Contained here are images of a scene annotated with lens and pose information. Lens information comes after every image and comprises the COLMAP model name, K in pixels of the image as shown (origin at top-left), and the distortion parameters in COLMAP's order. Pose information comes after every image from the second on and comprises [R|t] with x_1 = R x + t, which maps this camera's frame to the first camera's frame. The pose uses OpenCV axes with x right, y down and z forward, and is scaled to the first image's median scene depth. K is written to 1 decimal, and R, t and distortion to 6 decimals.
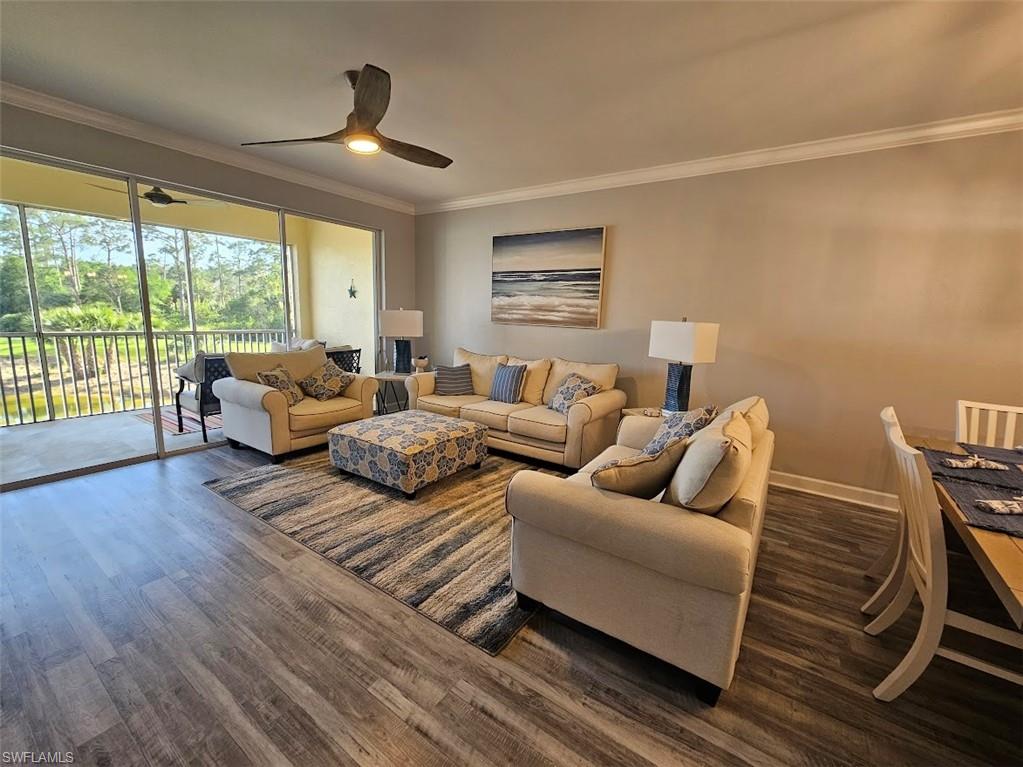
lens RADIAL K [[422.1, 0, 512.4], [0, 422.1, 378.5], [0, 0, 1]] dist [0.005239, 0.001161]
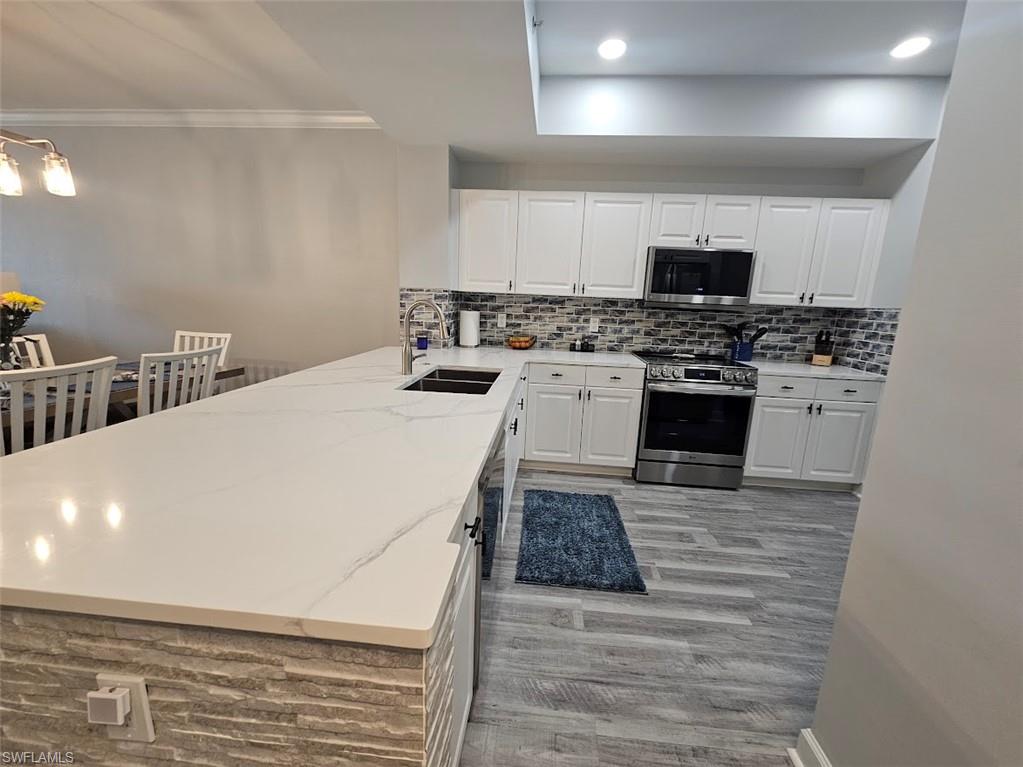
lens RADIAL K [[422.1, 0, 511.4], [0, 422.1, 385.0], [0, 0, 1]] dist [0.005239, 0.001161]
pose [[0.877578, -0.096729, 0.469575, 0.760072], [0.065378, 0.994431, 0.082663, 0.101614], [-0.474955, -0.041844, 0.879015, -0.376681]]
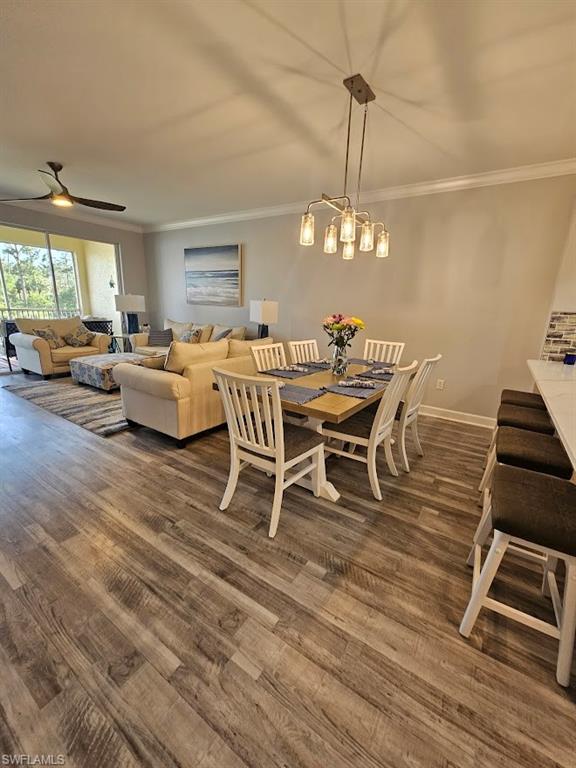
lens RADIAL K [[316.9, 0, 288.6], [0, 316.9, 387.7], [0, 0, 1]] dist [0.005239, 0.001161]
pose [[0.999947, 0.002877, 0.009873, 0.380725], [-0.003905, 0.994385, 0.105750, 0.069890], [-0.009513, -0.105783, 0.994344, -0.299238]]
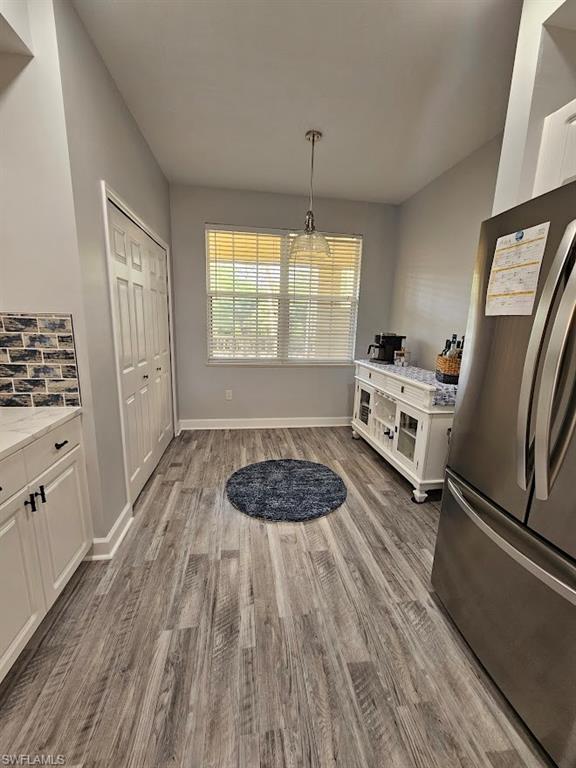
lens RADIAL K [[316.9, 0, 286.6], [0, 316.9, 384.1], [0, 0, 1]] dist [0.005239, 0.001161]
pose [[-0.672427, -0.195808, 0.713794, 1.166404], [0.065866, 0.944717, 0.321203, 0.054008], [-0.737227, 0.263000, -0.622356, -0.026816]]
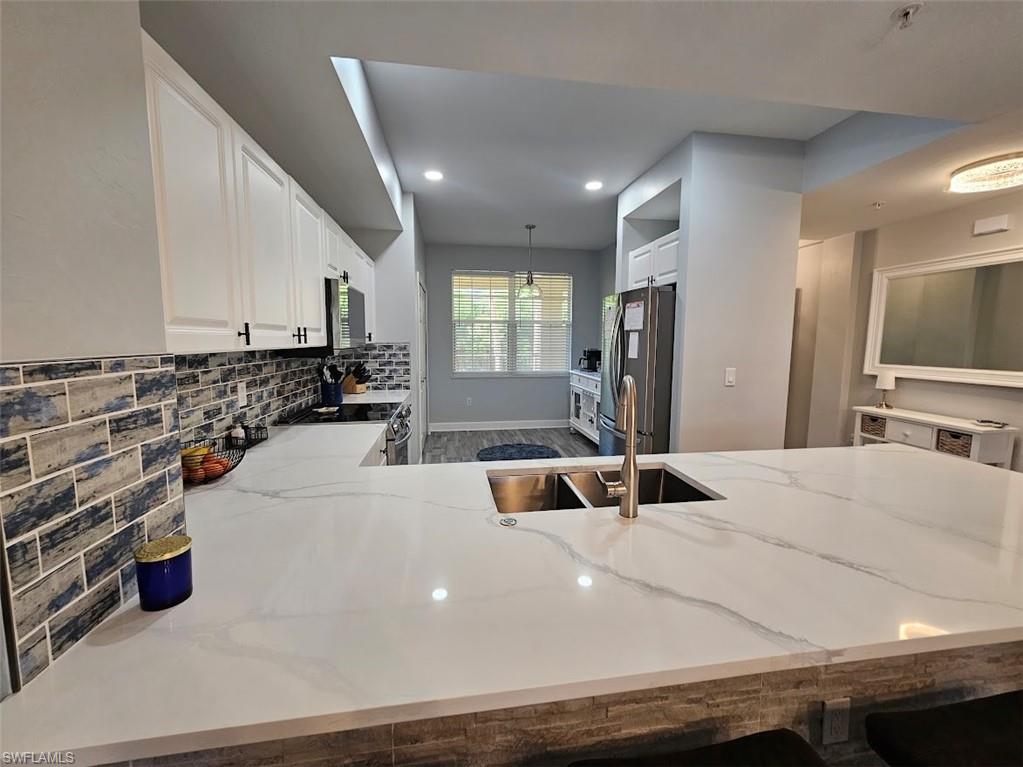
lens RADIAL K [[422.1, 0, 518.5], [0, 422.1, 381.3], [0, 0, 1]] dist [0.005239, 0.001161]
pose [[-0.688066, -0.111624, 0.717012, 0.751549], [0.085963, 0.968602, 0.233283, -0.034989], [-0.720539, 0.222150, -0.656866, 0.364941]]
